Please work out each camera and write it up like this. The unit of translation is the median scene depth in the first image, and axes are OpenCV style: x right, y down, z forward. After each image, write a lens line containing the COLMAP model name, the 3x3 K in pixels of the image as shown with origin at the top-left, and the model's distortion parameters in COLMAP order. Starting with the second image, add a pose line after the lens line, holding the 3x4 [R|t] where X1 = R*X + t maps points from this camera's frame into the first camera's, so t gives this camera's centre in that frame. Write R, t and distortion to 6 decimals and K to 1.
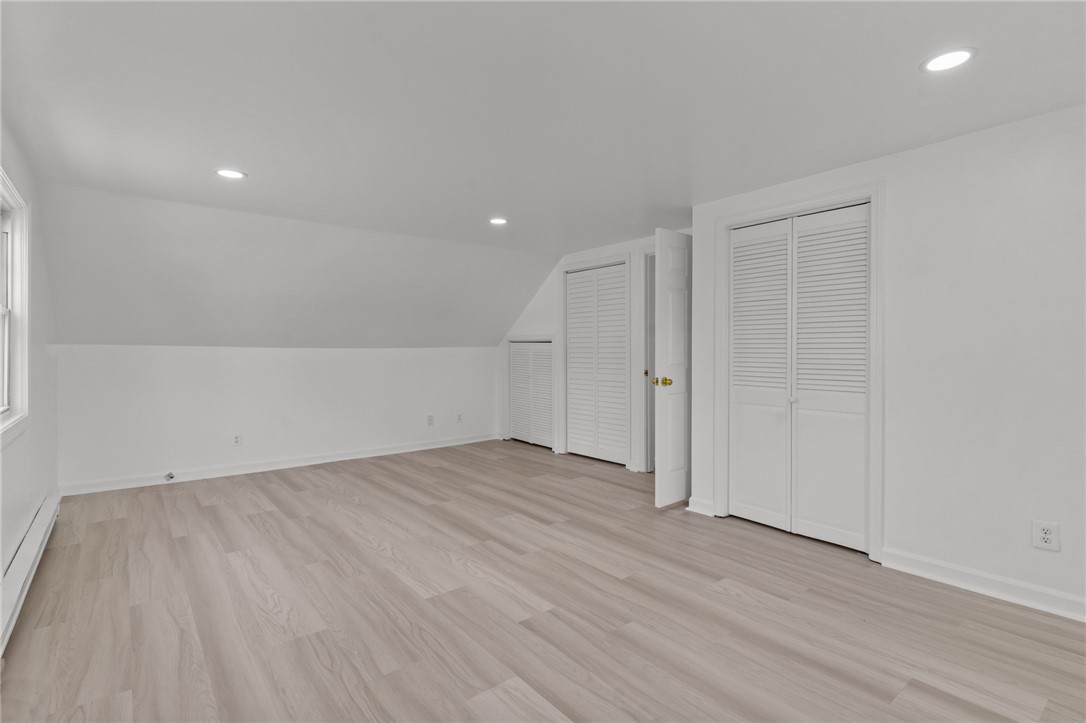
lens RADIAL K [[521.0, 0, 540.8], [0, 521.0, 352.2], [0, 0, 1]] dist [0.006211, -0.002323]
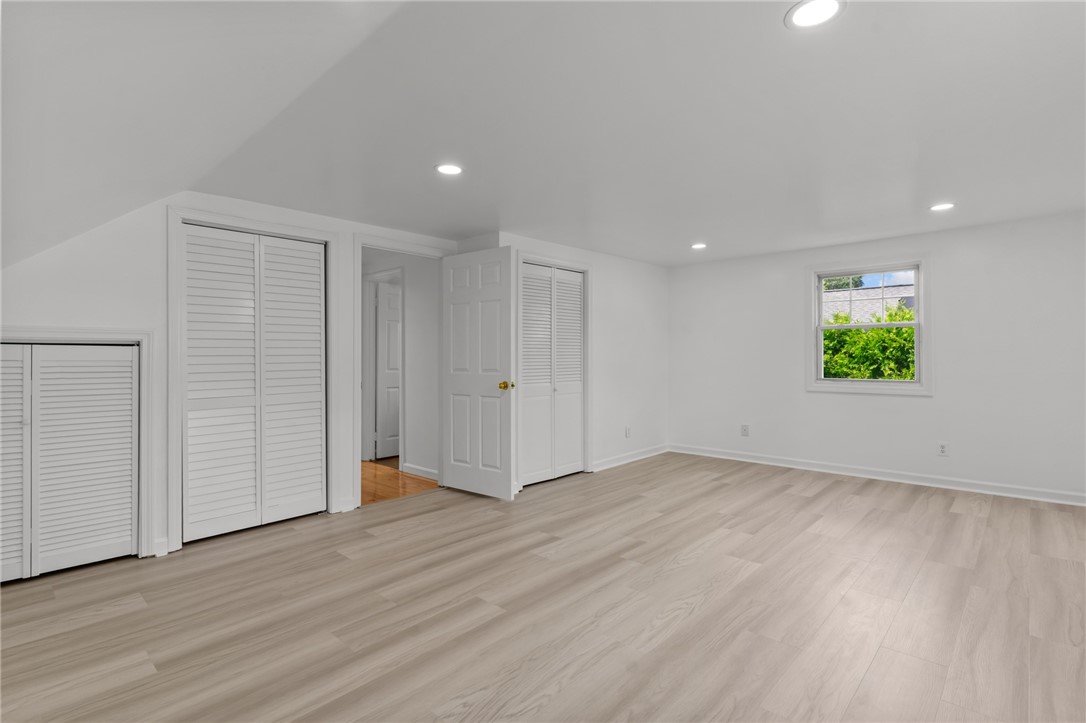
lens RADIAL K [[521.0, 0, 545.1], [0, 521.0, 355.2], [0, 0, 1]] dist [0.006211, -0.002323]
pose [[-0.148105, 0.006141, 0.988953, -1.086569], [0.014140, 0.999892, -0.004091, -0.001126], [-0.988870, 0.013378, -0.148176, 1.362725]]
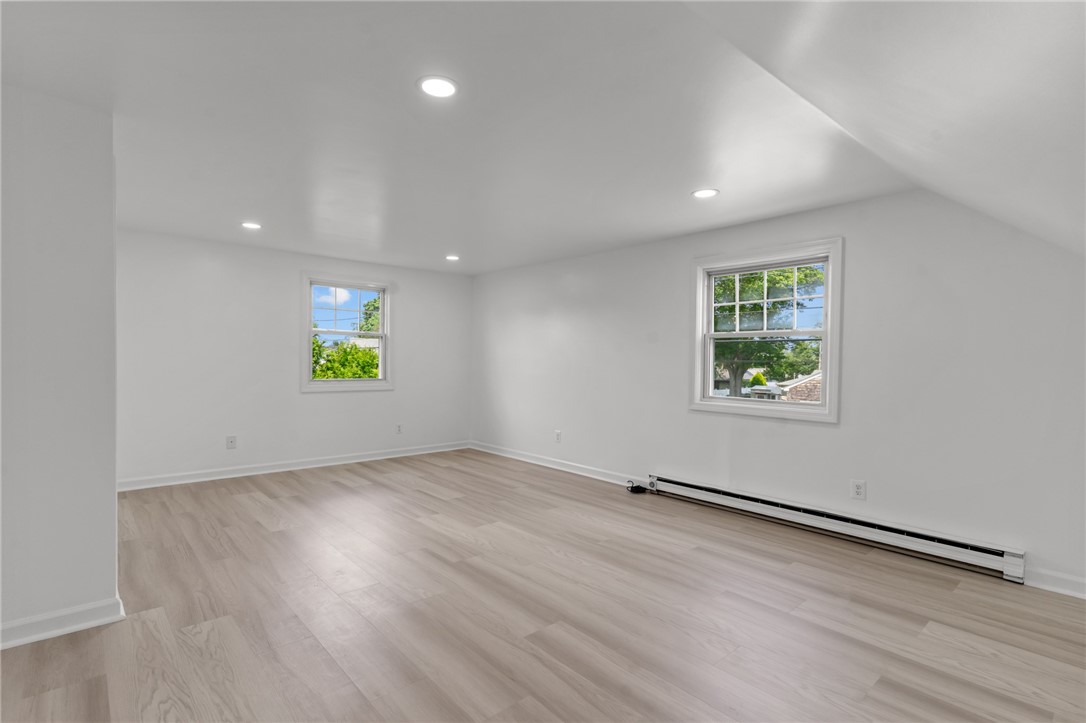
lens RADIAL K [[521.0, 0, 540.9], [0, 521.0, 369.4], [0, 0, 1]] dist [0.006211, -0.002323]
pose [[-0.998643, -0.008004, -0.051465, -0.216053], [-0.009356, 0.999616, 0.026075, -0.009610], [0.051236, 0.026521, -0.998334, 2.072563]]
